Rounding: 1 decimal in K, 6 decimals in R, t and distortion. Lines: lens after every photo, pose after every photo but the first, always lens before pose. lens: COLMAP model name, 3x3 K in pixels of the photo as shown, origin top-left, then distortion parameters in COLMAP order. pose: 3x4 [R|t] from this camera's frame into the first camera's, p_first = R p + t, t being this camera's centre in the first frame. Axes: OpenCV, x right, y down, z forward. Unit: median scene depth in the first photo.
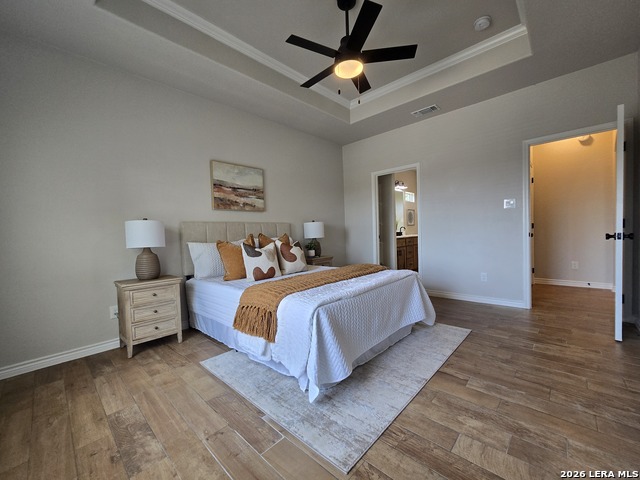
lens RADIAL K [[261.9, 0, 317.6], [0, 261.9, 239.2], [0, 0, 1]] dist [-0.003633, 0.000714]
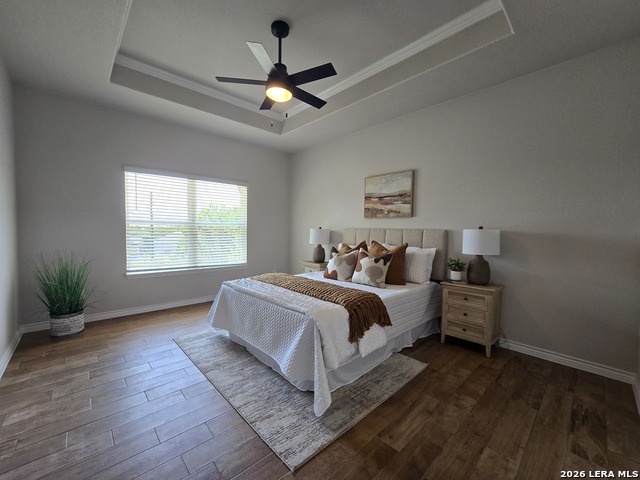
lens RADIAL K [[261.9, 0, 315.9], [0, 261.9, 239.4], [0, 0, 1]] dist [-0.003633, 0.000714]
pose [[-0.066375, 0.064881, -0.995683, 0.792733], [-0.037368, 0.997022, 0.067460, -0.084489], [0.997095, 0.041684, -0.063752, 0.808950]]
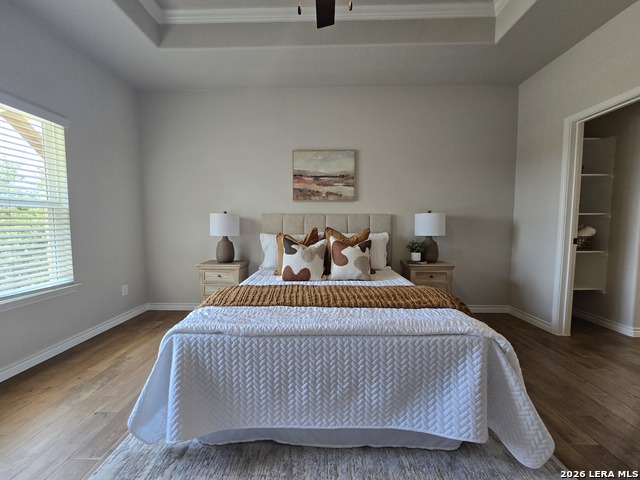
lens RADIAL K [[261.9, 0, 317.8], [0, 261.9, 240.6], [0, 0, 1]] dist [-0.003633, 0.000714]
pose [[0.668392, 0.081213, -0.739363, 0.387206], [-0.040986, 0.996532, 0.072409, -0.037859], [0.742679, -0.018094, 0.669403, 0.380645]]
